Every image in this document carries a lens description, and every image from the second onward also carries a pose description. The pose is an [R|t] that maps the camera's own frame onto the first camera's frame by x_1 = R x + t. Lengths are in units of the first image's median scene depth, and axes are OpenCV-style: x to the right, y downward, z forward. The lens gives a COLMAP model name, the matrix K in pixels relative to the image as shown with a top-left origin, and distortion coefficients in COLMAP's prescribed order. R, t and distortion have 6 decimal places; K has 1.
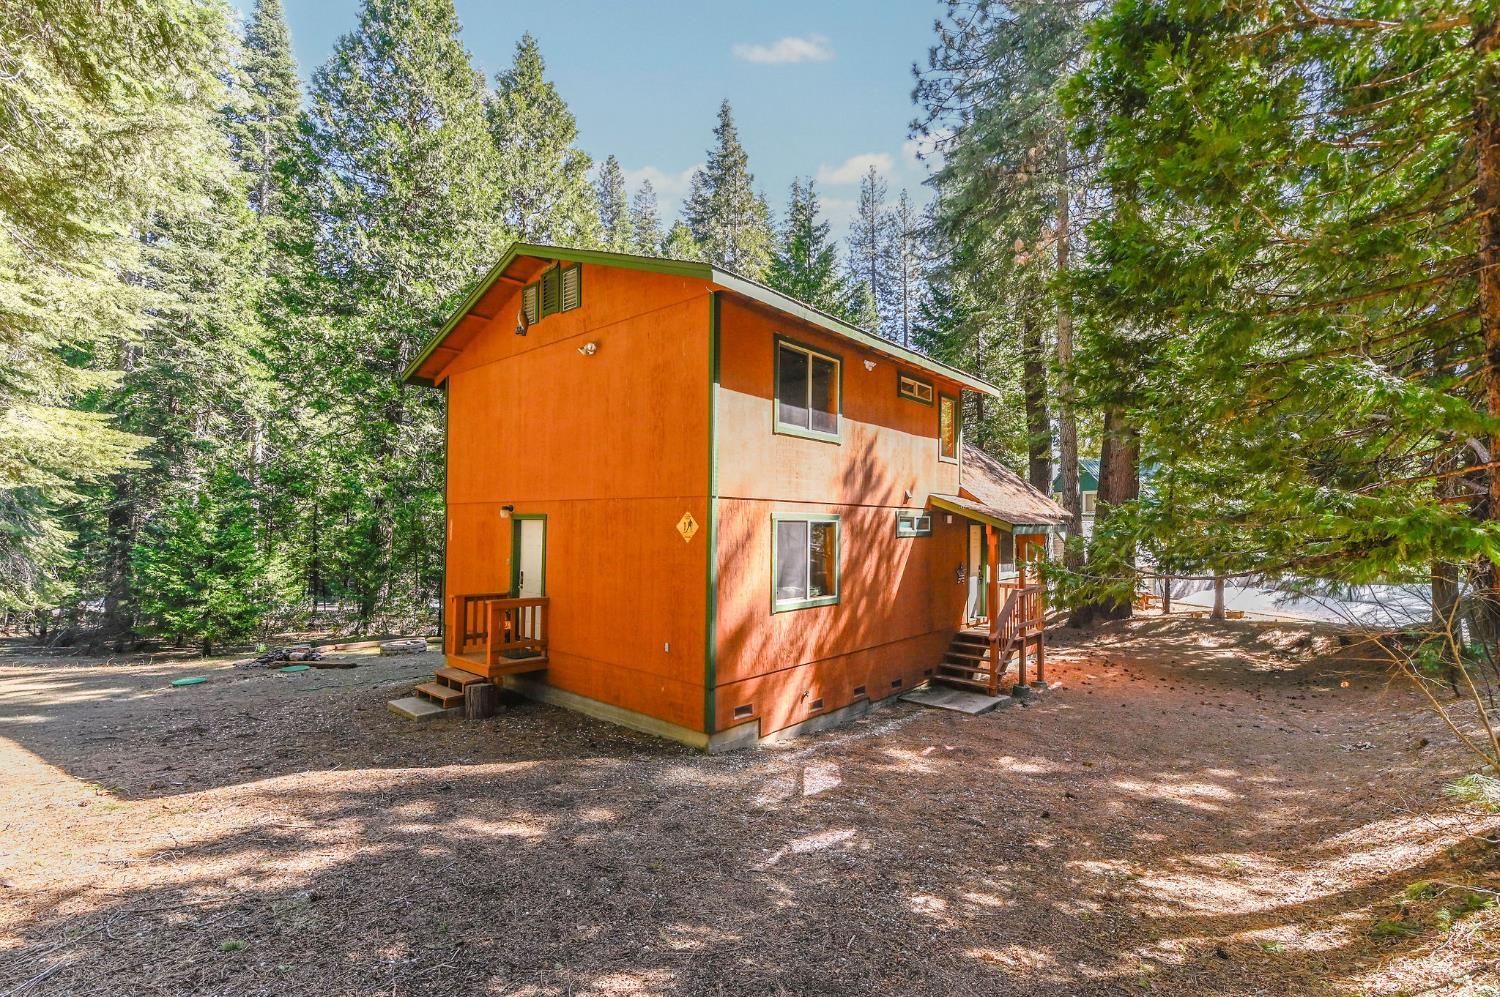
lens RADIAL K [[658.1, 0, 741.2], [0, 658.1, 515.7], [0, 0, 1]] dist [-0.017702, -0.000960]
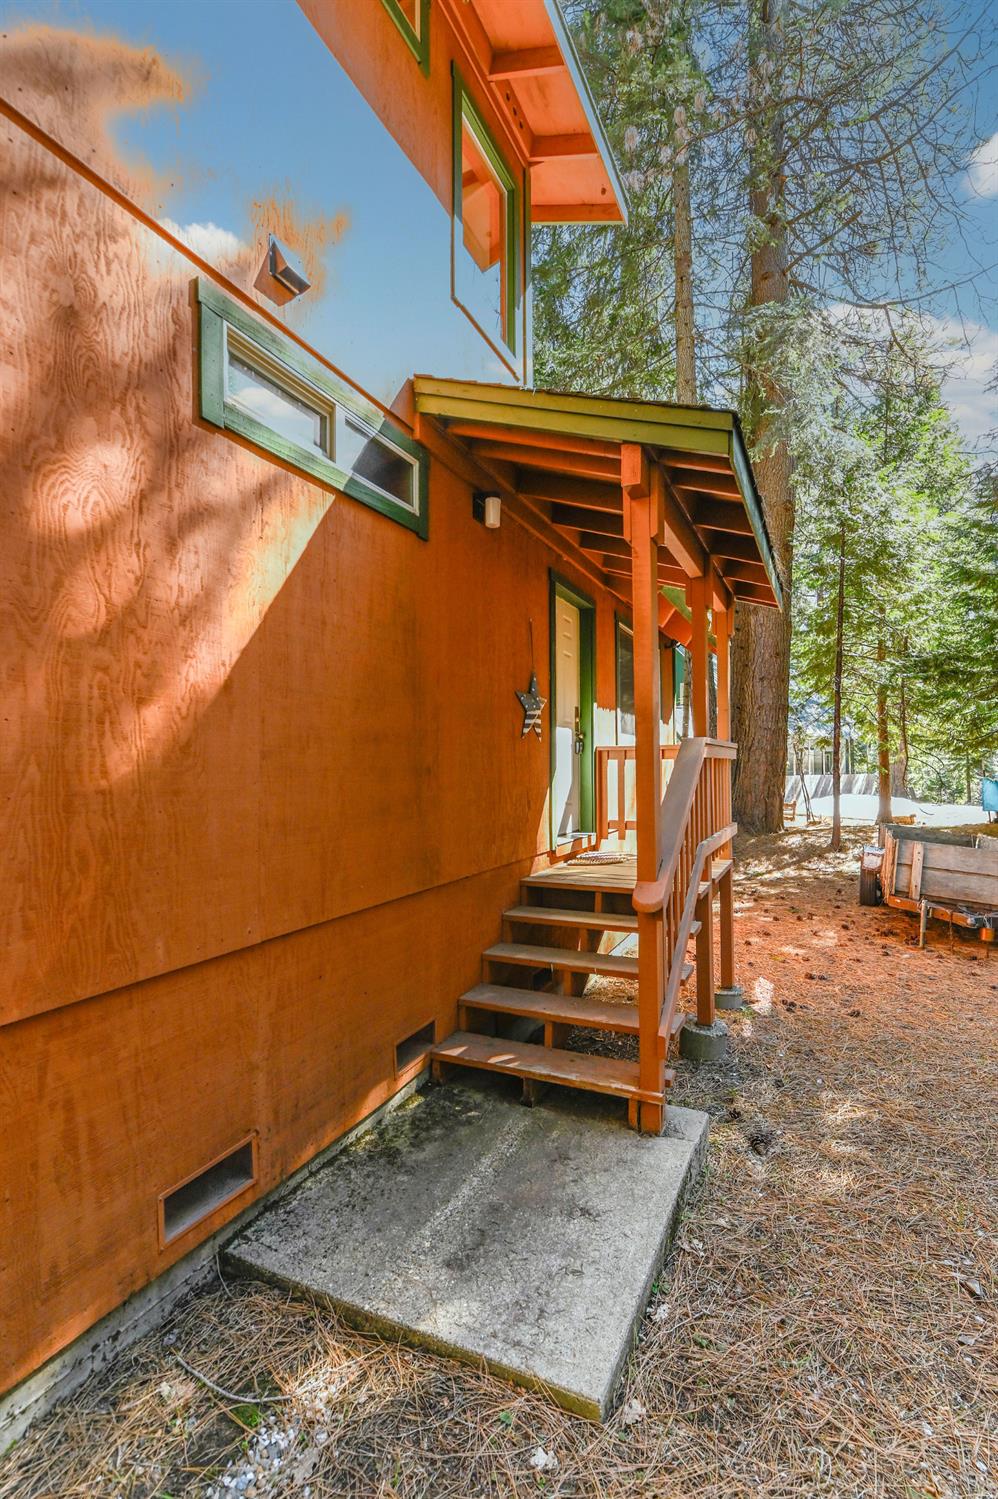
lens RADIAL K [[657.7, 0, 495.8], [0, 657.7, 755.5], [0, 0, 1]] dist [-0.017702, -0.000960]
pose [[0.965648, -0.010328, 0.259648, 0.269570], [0.009060, 0.999940, 0.006077, 0.131882], [-0.259696, -0.003516, 0.965684, 0.799928]]
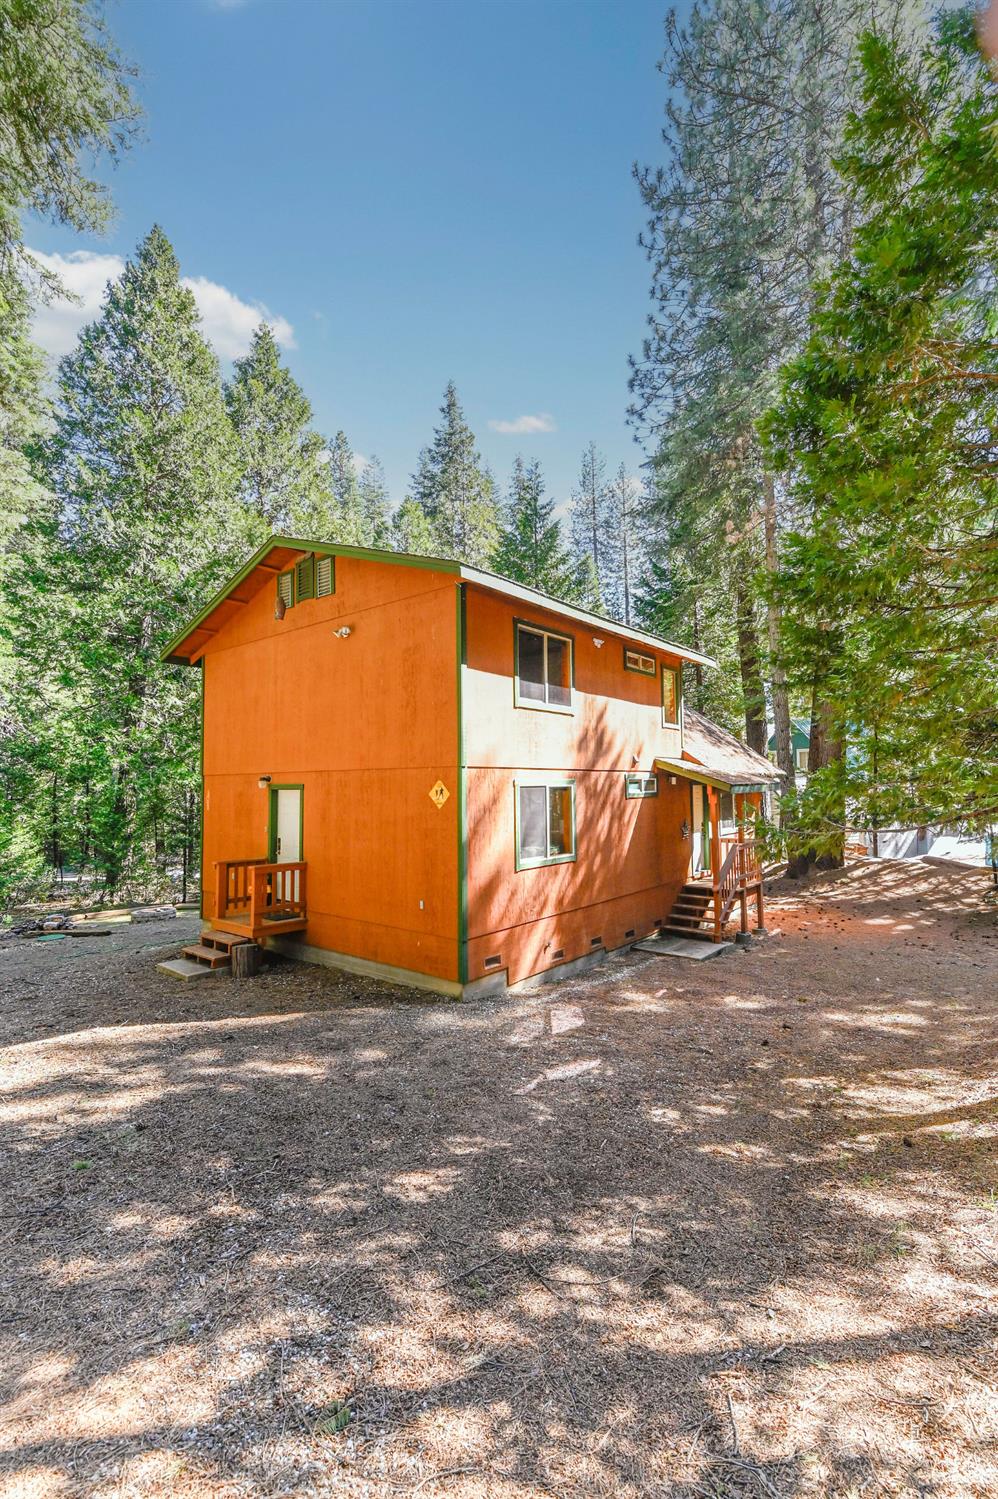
lens RADIAL K [[657.7, 0, 495.8], [0, 657.7, 755.5], [0, 0, 1]] dist [-0.017702, -0.000960]
pose [[0.998862, -0.017769, 0.044252, -0.026862], [0.019127, 0.999353, -0.030455, -0.009724], [-0.043682, 0.031266, 0.998556, -0.081290]]
